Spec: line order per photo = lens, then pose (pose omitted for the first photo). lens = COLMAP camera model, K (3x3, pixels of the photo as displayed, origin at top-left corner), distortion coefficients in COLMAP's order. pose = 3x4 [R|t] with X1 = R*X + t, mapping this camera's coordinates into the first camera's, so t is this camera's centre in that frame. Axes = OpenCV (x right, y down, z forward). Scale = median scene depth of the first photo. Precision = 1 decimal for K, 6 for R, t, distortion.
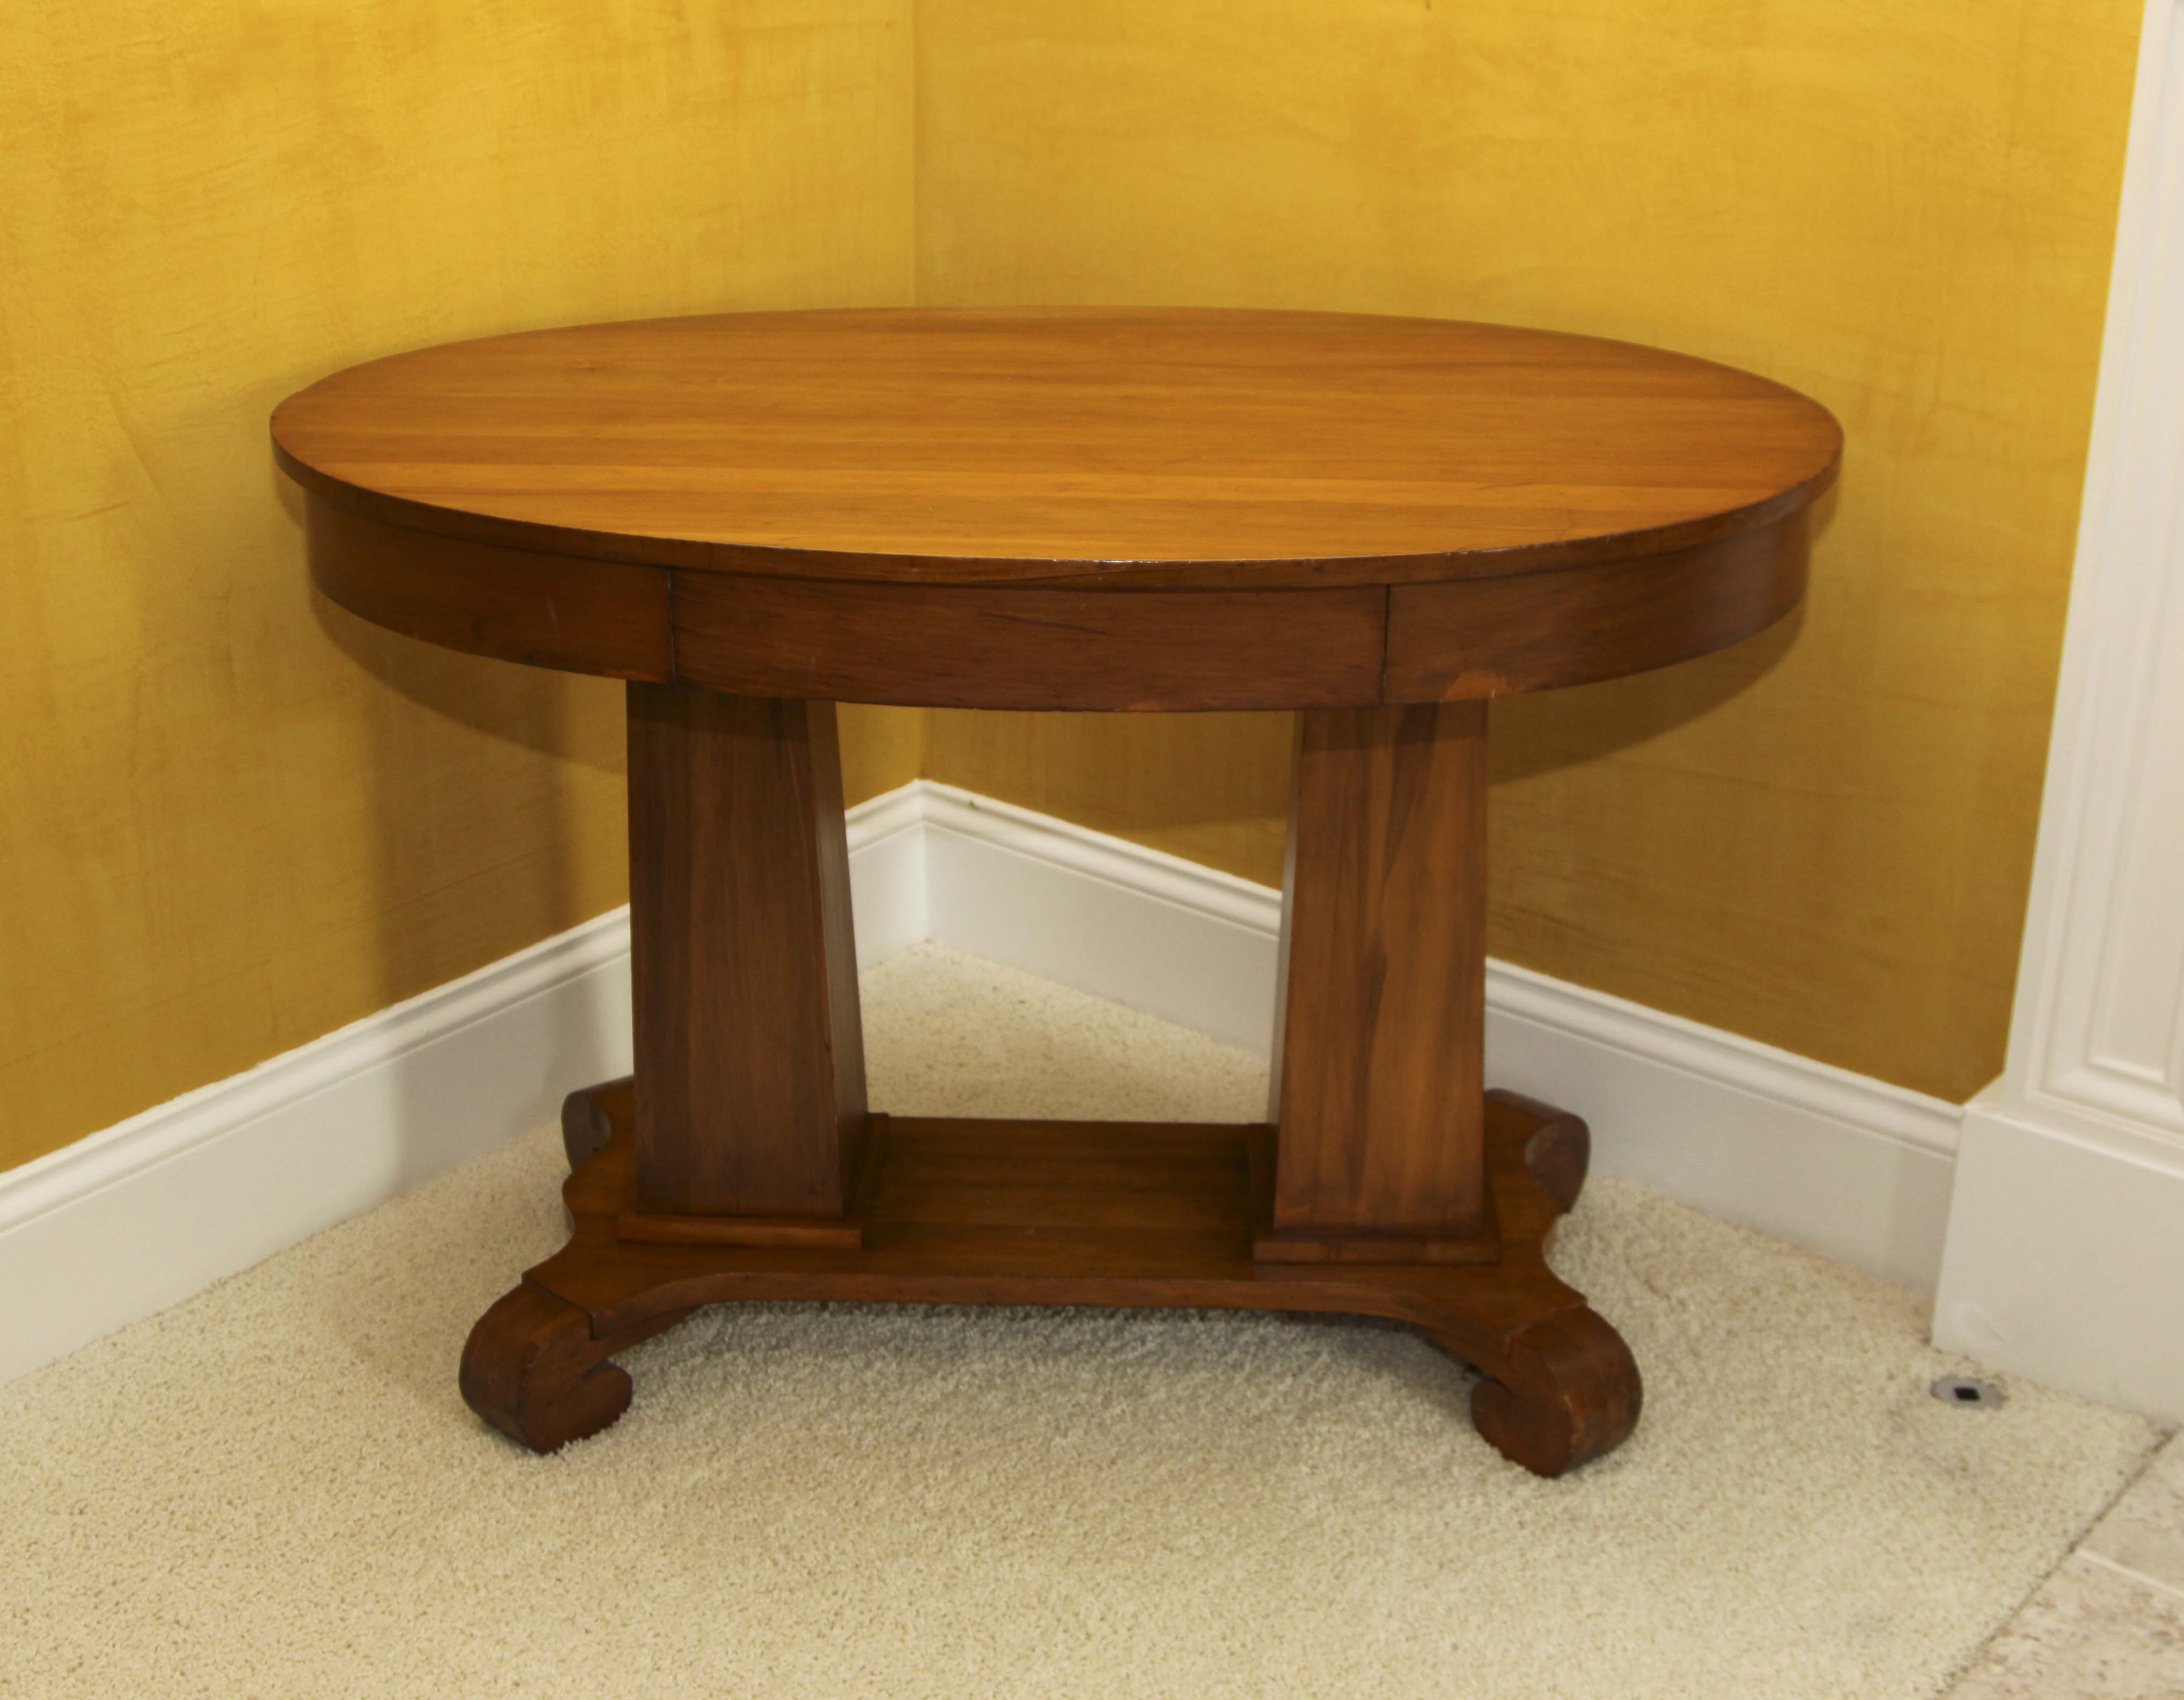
lens RADIAL K [[3126.4, 0, 1092.0], [0, 3126.4, 850.0], [0, 0, 1]] dist [-0.096367, 0.076115]
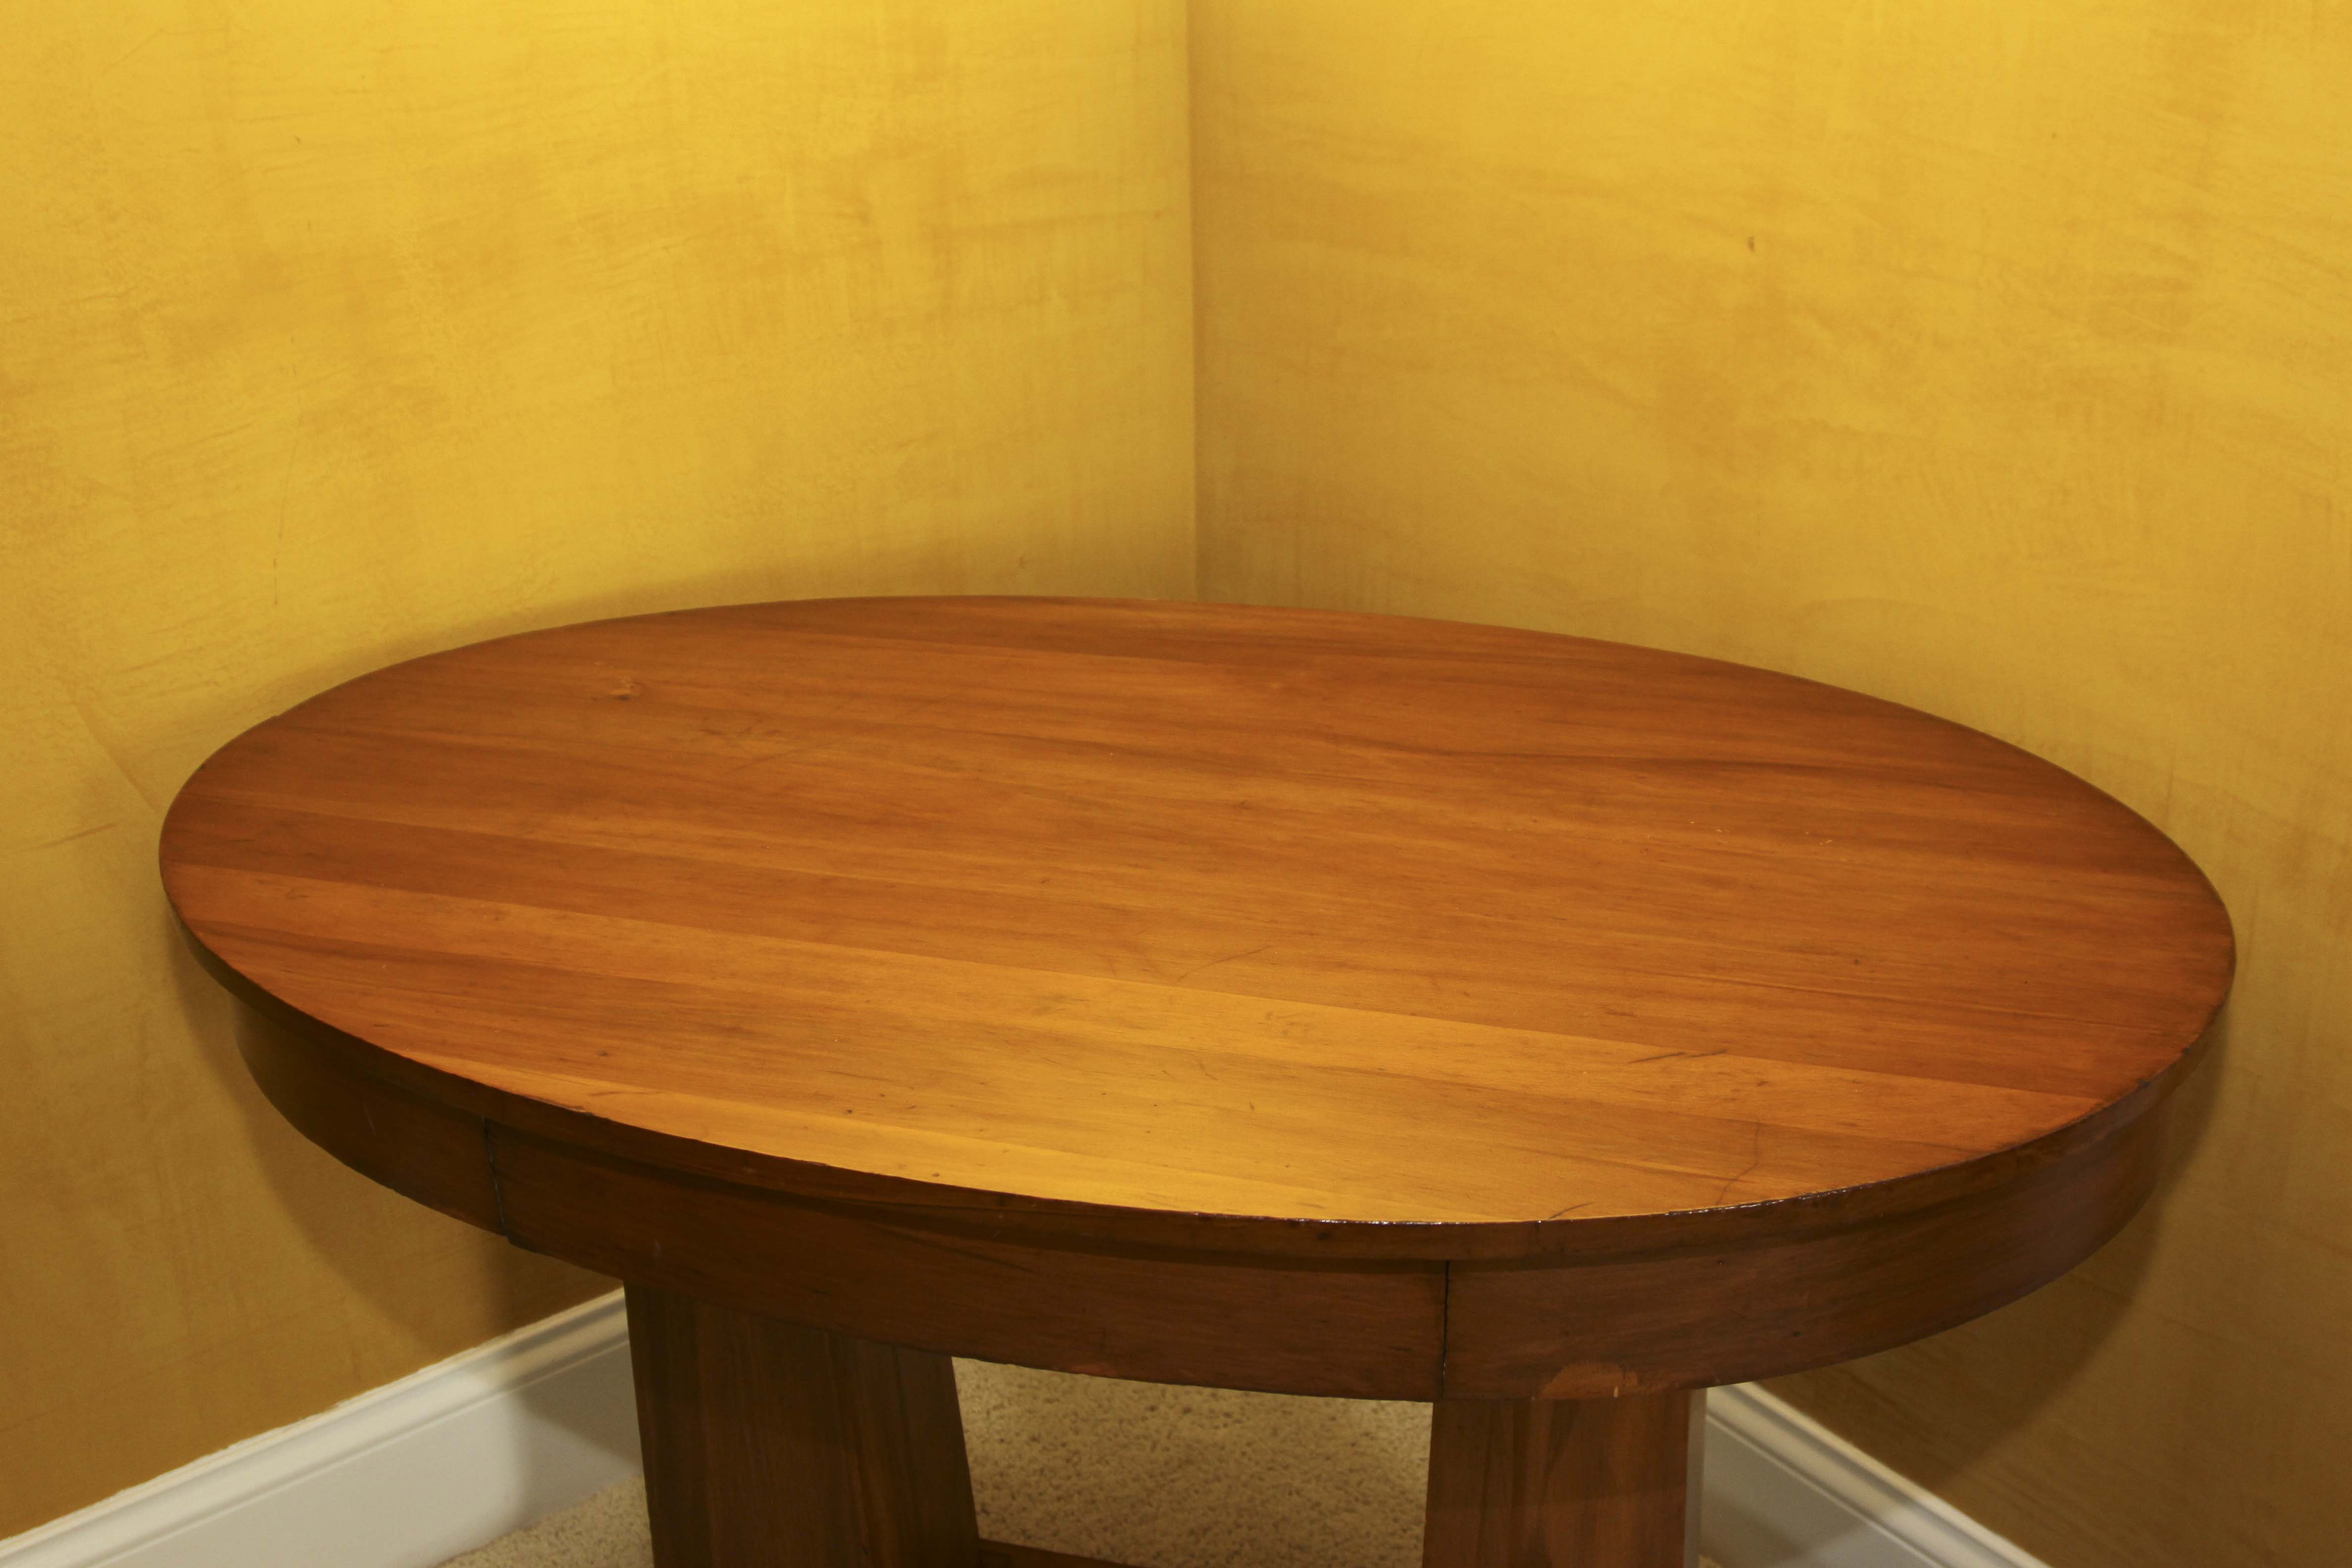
lens RADIAL K [[2547.1, 0, 1189.1], [0, 2547.1, 817.6], [0, 0, 1]] dist [-0.129520, 0.047059]
pose [[0.973166, 0.072078, -0.218524, 0.125278], [-0.062403, 0.996754, 0.050865, -0.163759], [0.221480, -0.035863, 0.974505, 0.386263]]
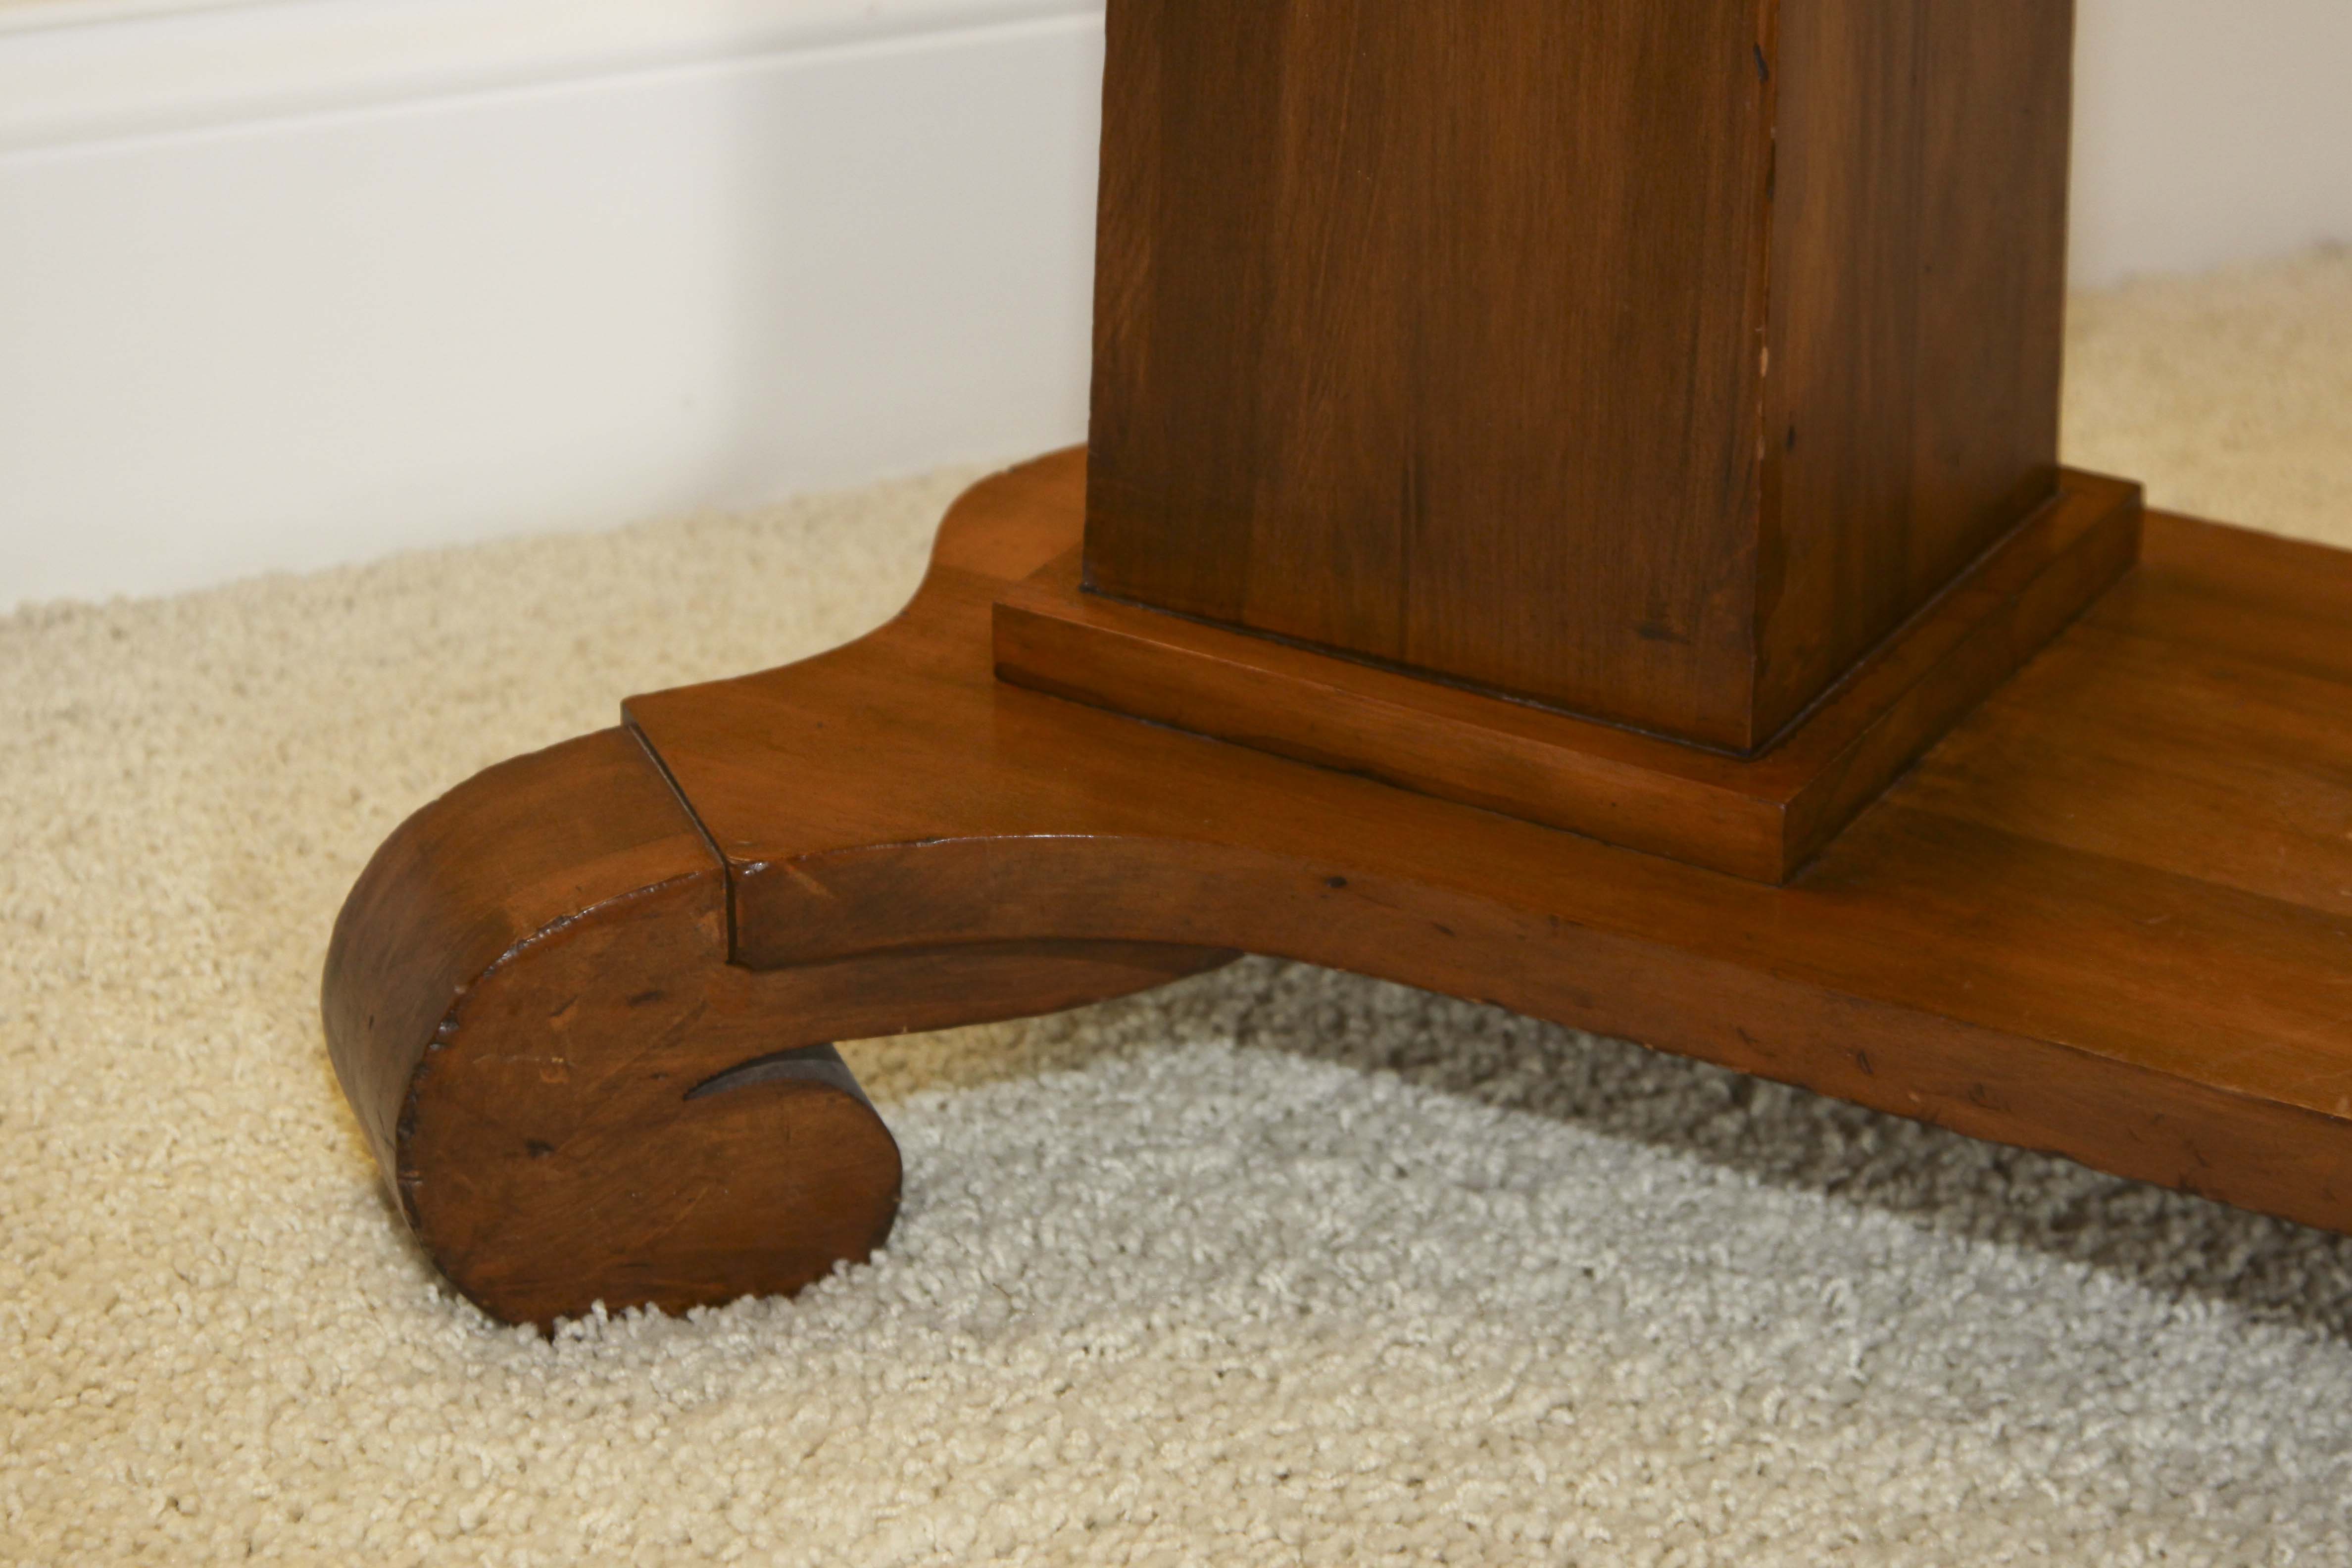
lens RADIAL K [[5740.4, 0, 1176.0], [0, 5740.4, 784.0], [0, 0, 1]] dist [0.200455, -0.388400]
pose [[0.887634, 0.207659, -0.411076, 0.080083], [-0.186833, 0.978194, 0.090718, 0.086362], [0.420951, -0.003721, 0.907076, 0.542338]]
